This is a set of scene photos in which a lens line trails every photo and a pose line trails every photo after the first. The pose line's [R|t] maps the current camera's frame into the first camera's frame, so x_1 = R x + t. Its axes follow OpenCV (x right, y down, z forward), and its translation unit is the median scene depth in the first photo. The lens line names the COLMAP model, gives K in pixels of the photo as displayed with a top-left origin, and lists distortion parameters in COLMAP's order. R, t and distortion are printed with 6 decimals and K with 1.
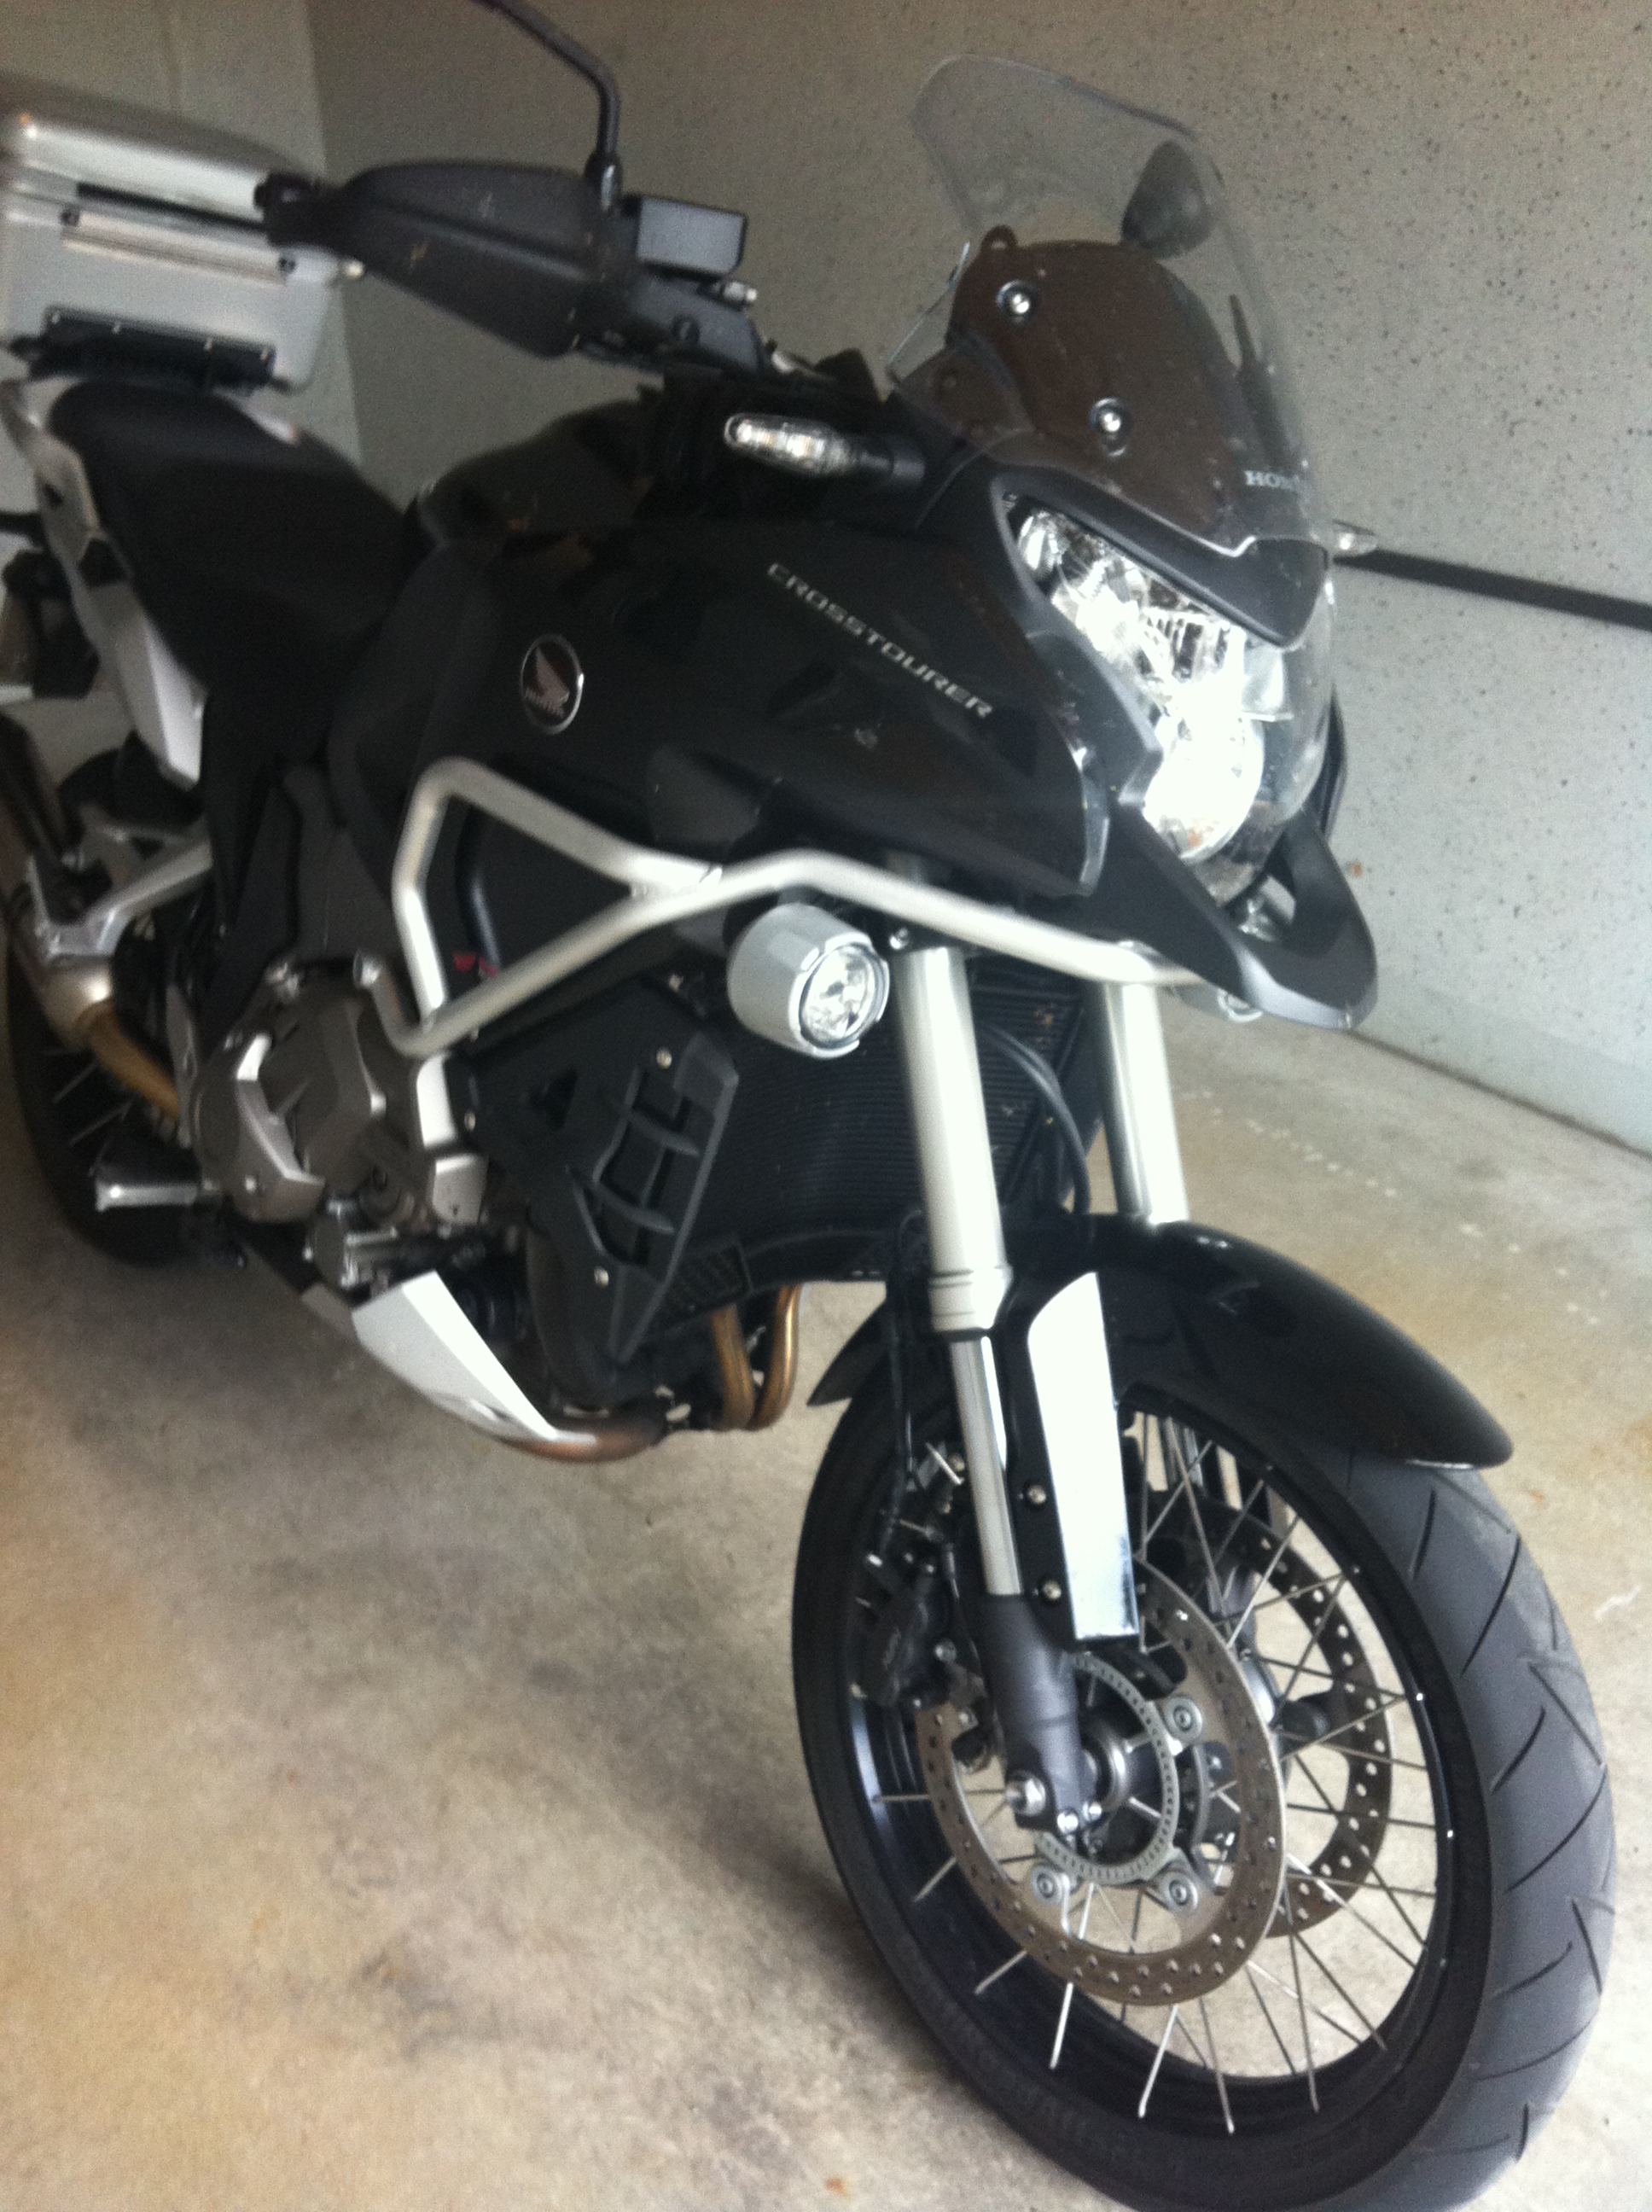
lens RADIAL K [[1981.7, 0, 884.2], [0, 1981.7, 1102.0], [0, 0, 1]] dist [0.040423, -0.014896]
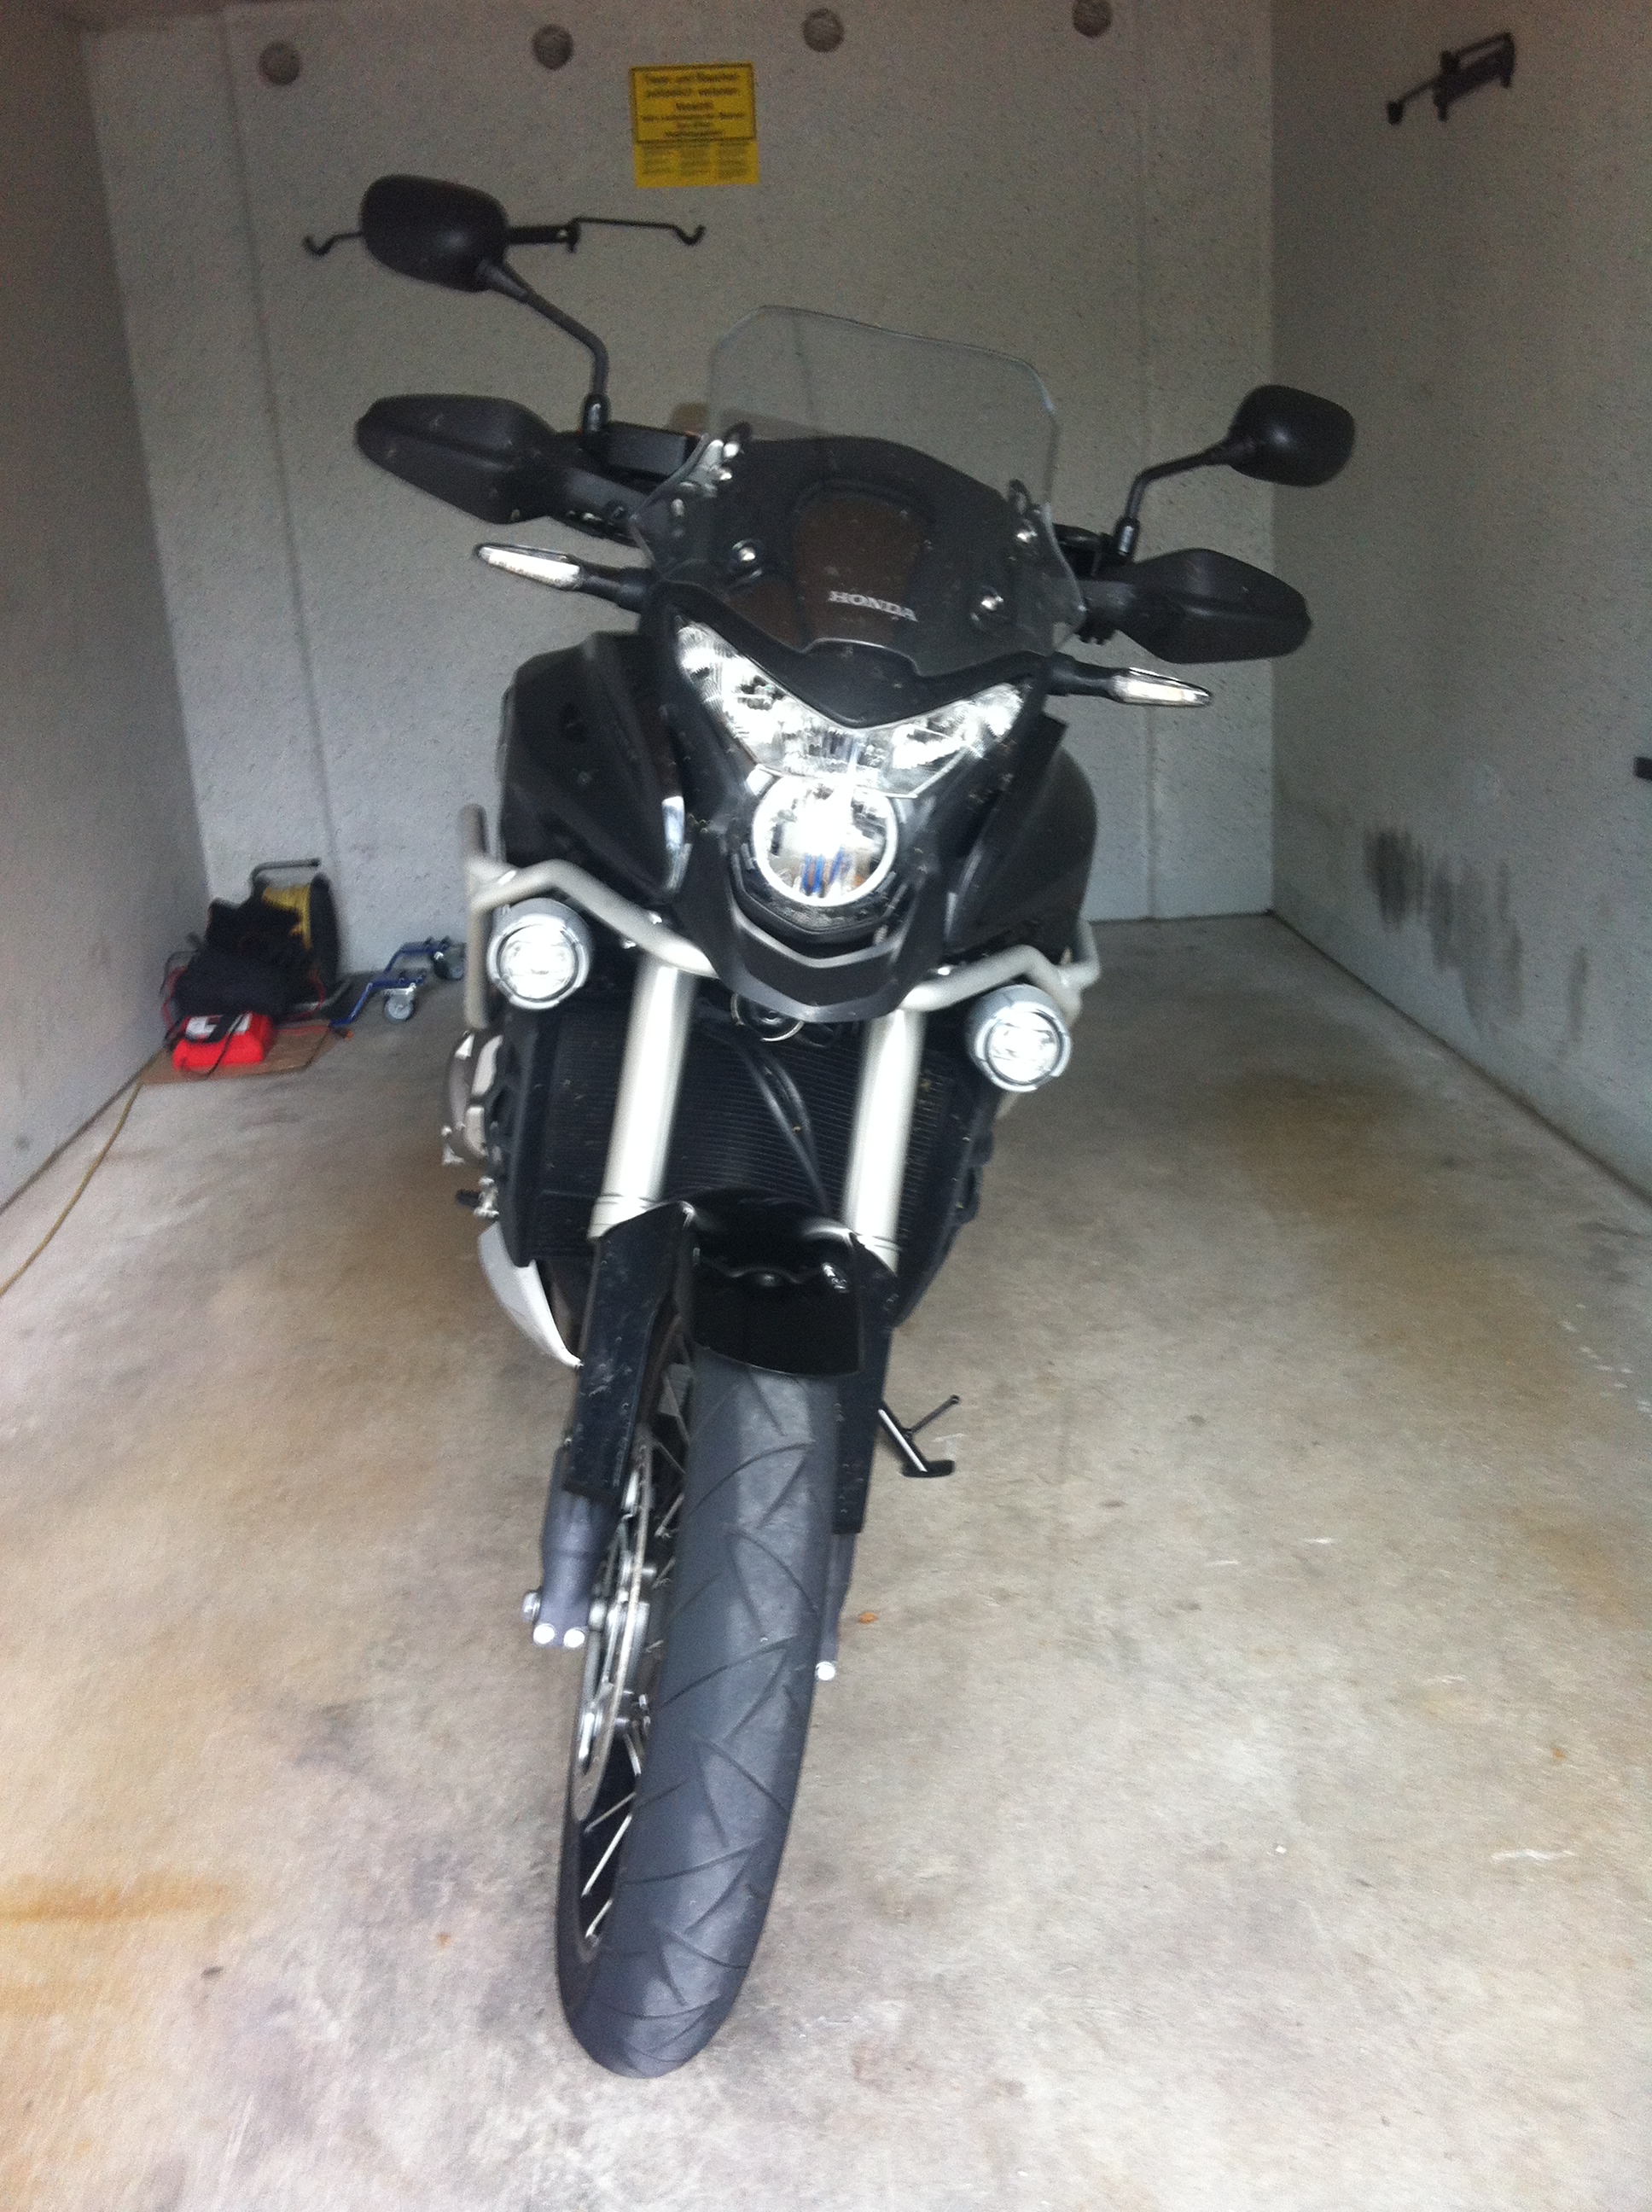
lens RADIAL K [[1981.7, 0, 884.2], [0, 1981.7, 1102.0], [0, 0, 1]] dist [0.040423, -0.014896]
pose [[0.821361, 0.136162, -0.553919, 0.755695], [-0.224247, 0.969981, -0.094080, 0.090454], [0.524481, 0.201488, 0.827238, 0.020316]]
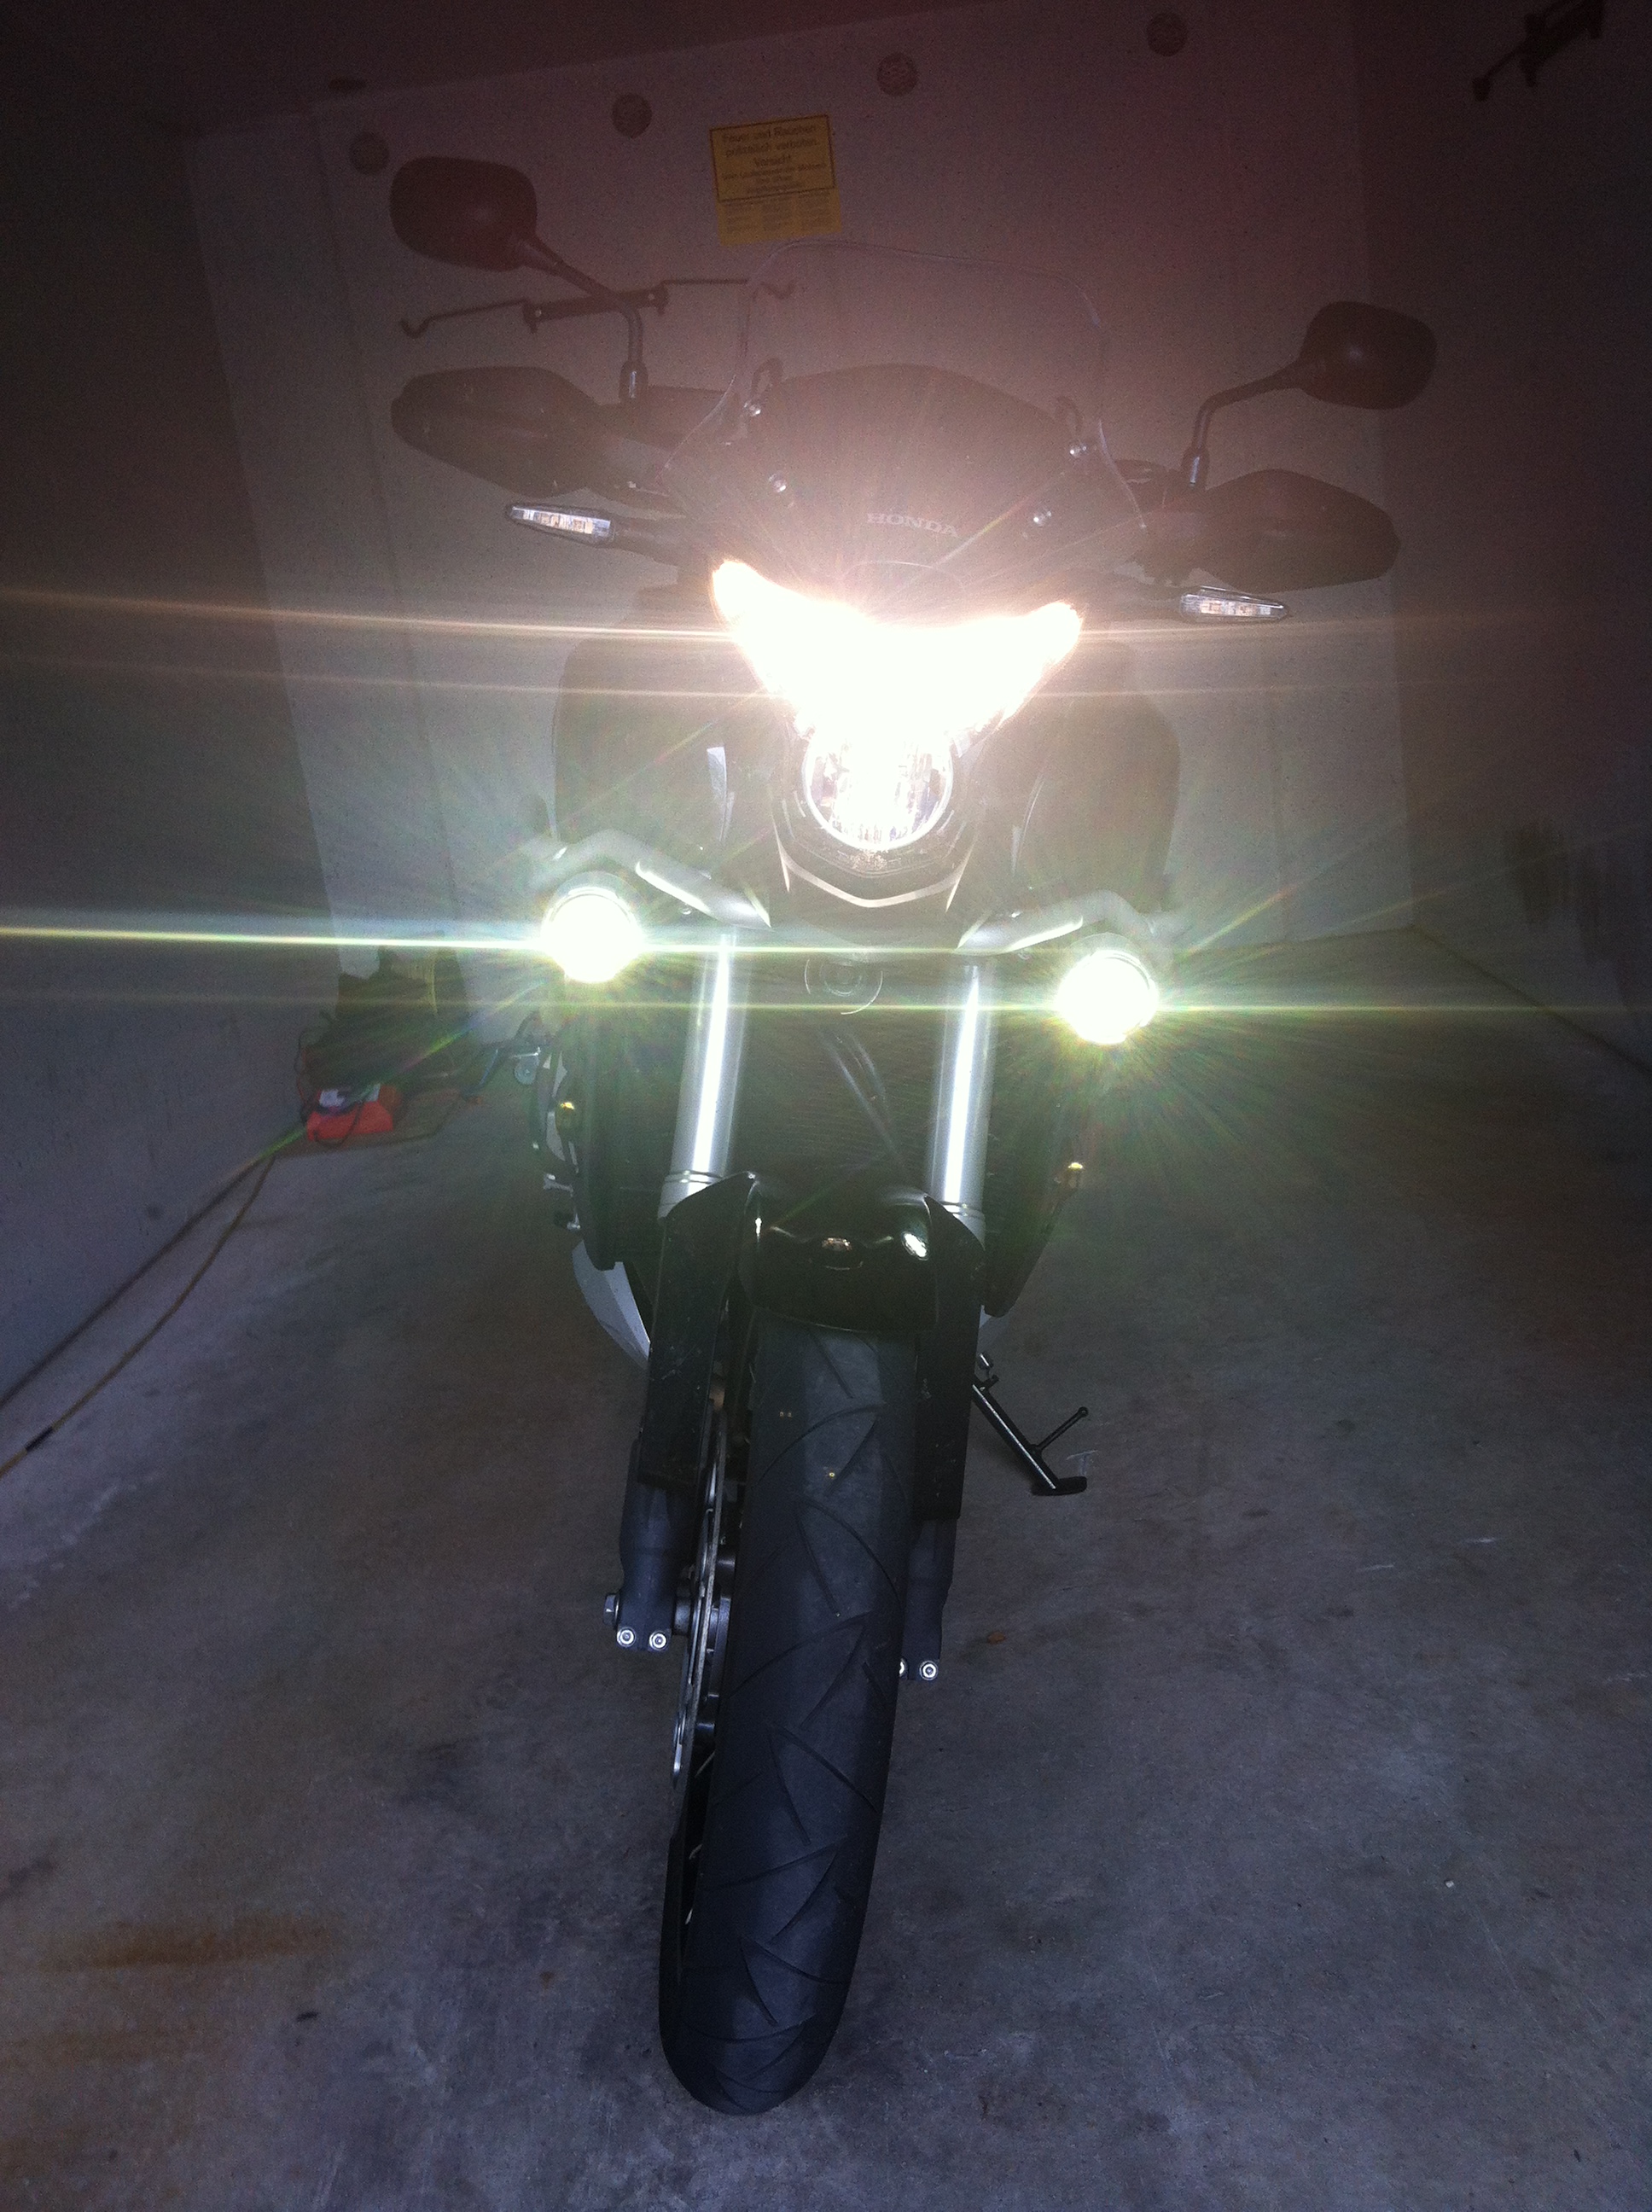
lens RADIAL K [[1981.7, 0, 884.2], [0, 1981.7, 1102.0], [0, 0, 1]] dist [0.040423, -0.014896]
pose [[0.778914, 0.066995, -0.623542, 0.761807], [-0.179654, 0.976444, -0.119508, 0.139741], [0.600847, 0.205108, 0.772602, 0.111907]]
